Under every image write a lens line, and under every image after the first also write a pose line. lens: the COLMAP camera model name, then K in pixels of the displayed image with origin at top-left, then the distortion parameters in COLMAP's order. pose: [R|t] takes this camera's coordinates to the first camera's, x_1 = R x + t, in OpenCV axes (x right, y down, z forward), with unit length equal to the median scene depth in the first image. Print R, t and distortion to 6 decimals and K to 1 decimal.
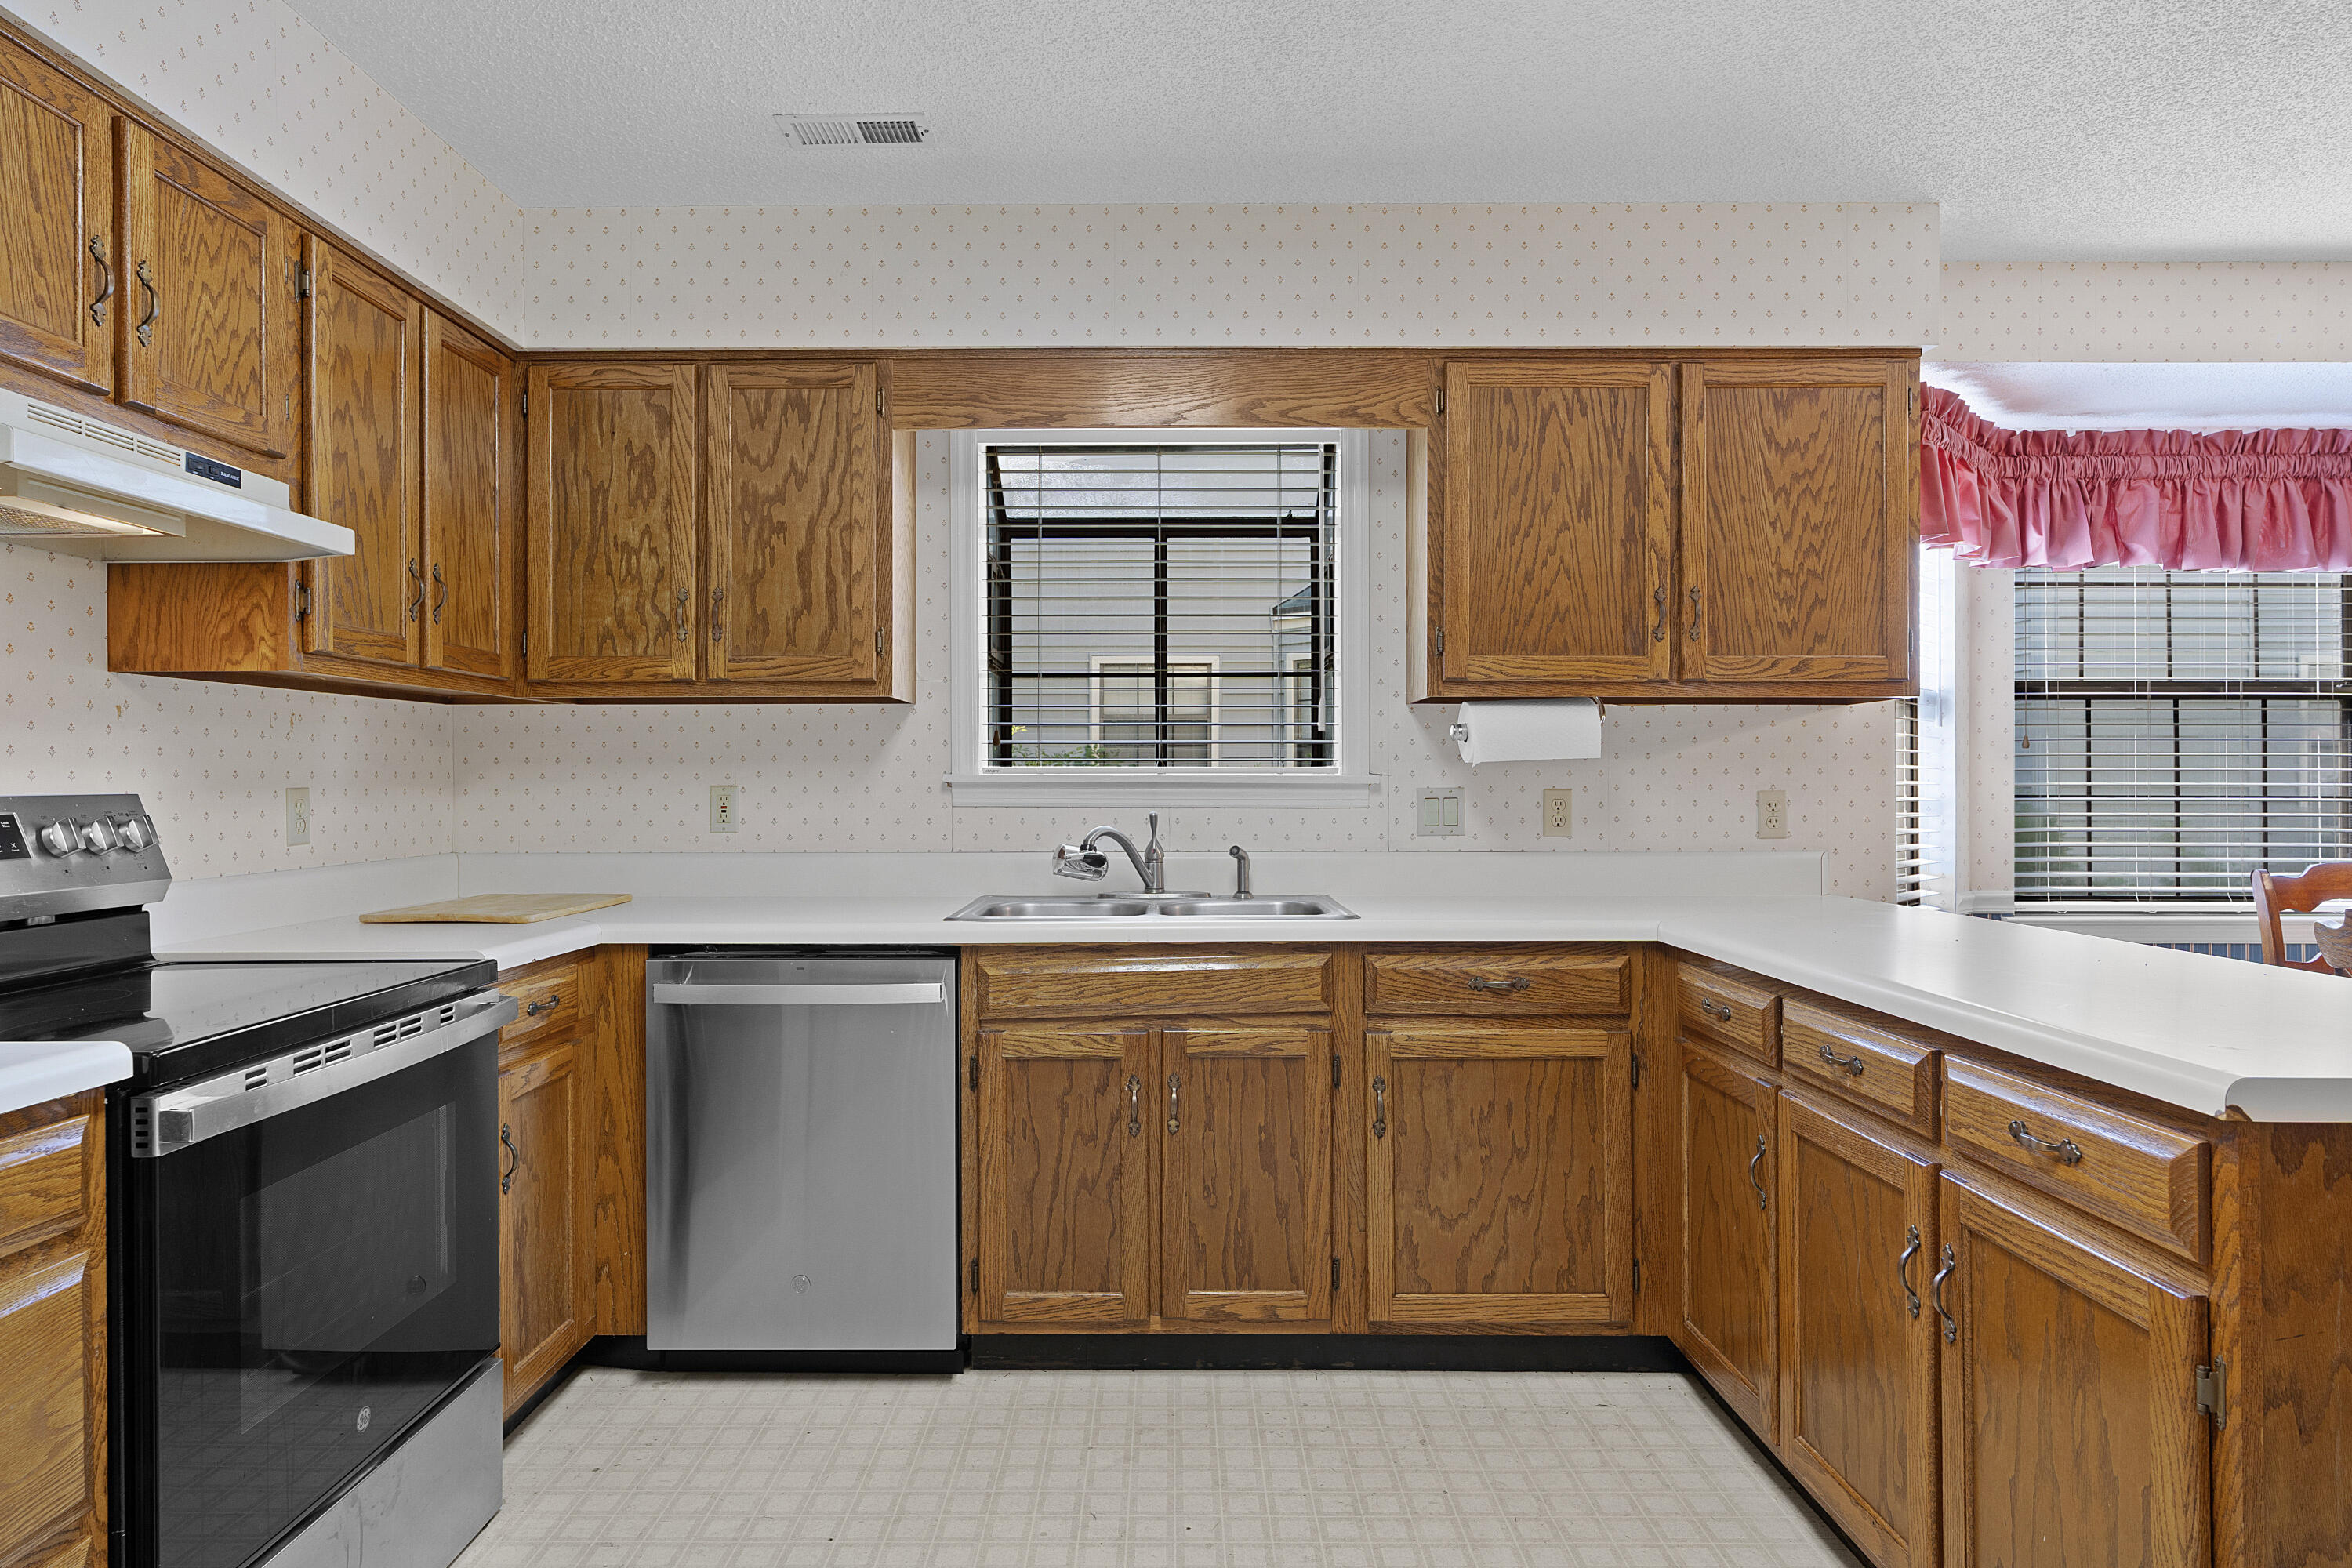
lens RADIAL K [[1399.2, 0, 1176.0], [0, 1399.2, 784.0], [0, 0, 1]] dist [-0.001290, 0.005951]
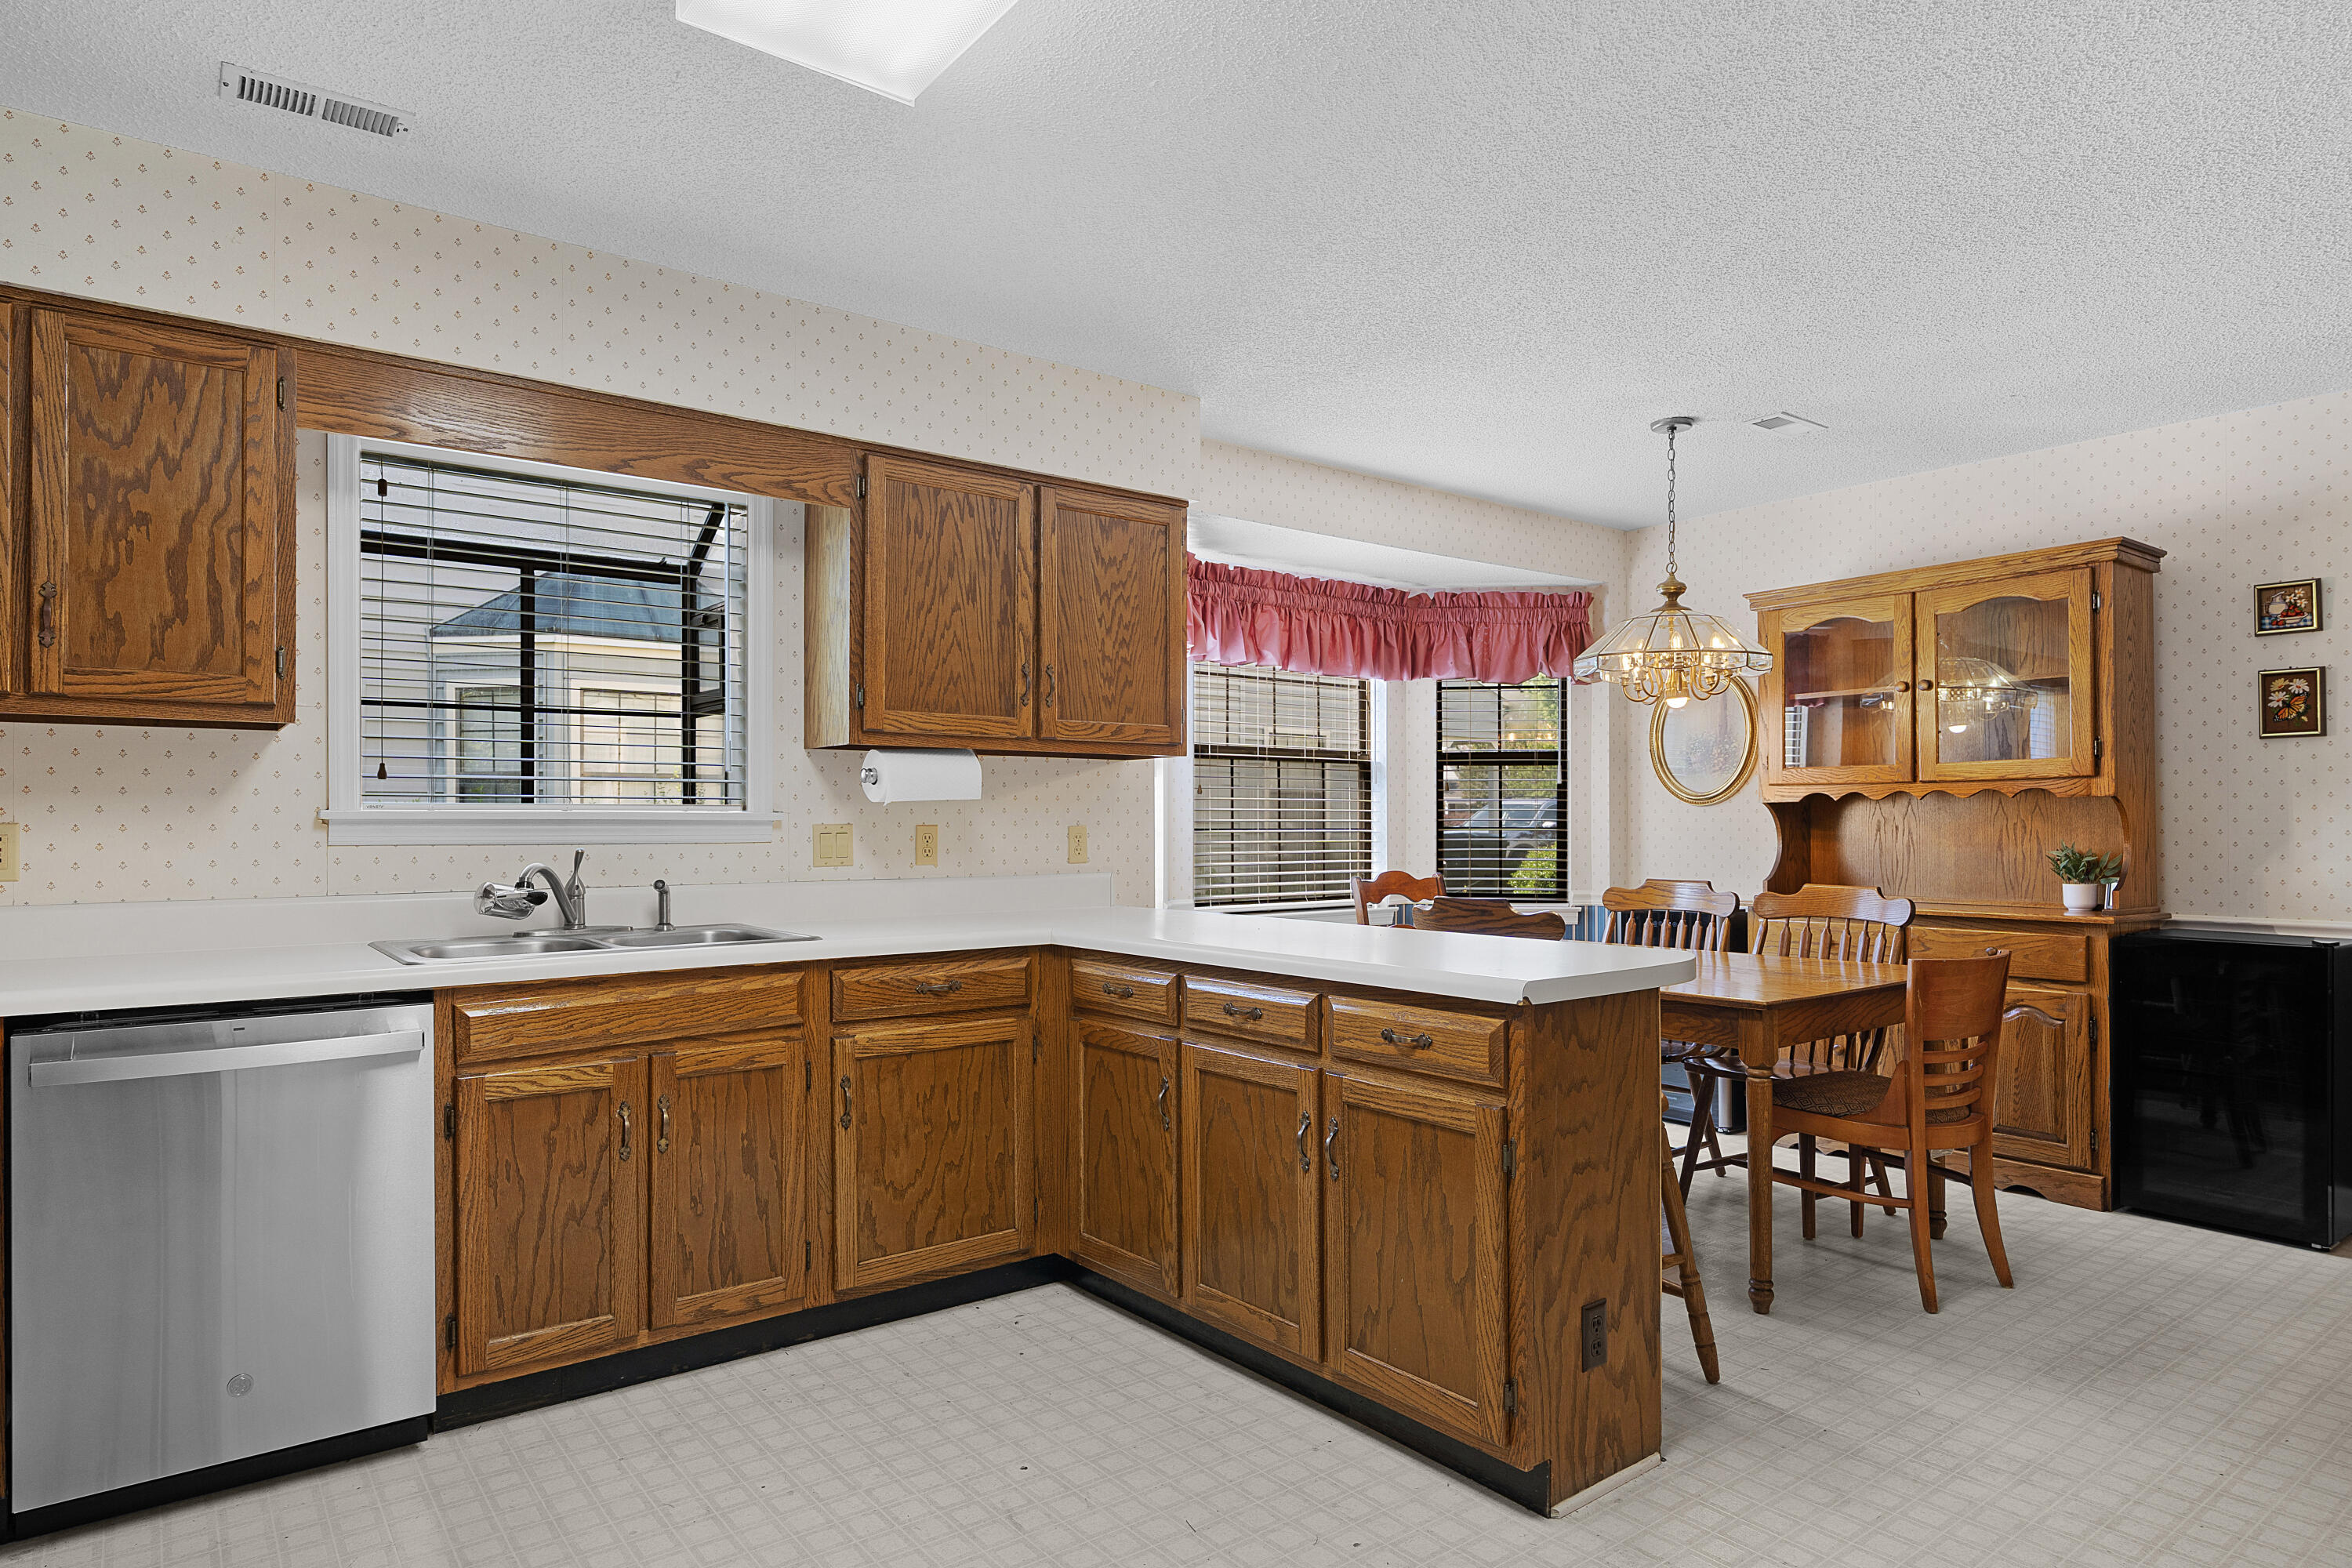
lens RADIAL K [[1403.0, 0, 1183.3], [0, 1403.0, 824.6], [0, 0, 1]] dist [0.000774, 0.003309]
pose [[0.778454, -0.002139, 0.627698, -0.356165], [0.000499, 0.999996, 0.002789, 0.000234], [-0.627701, -0.001858, 0.778452, -0.067629]]
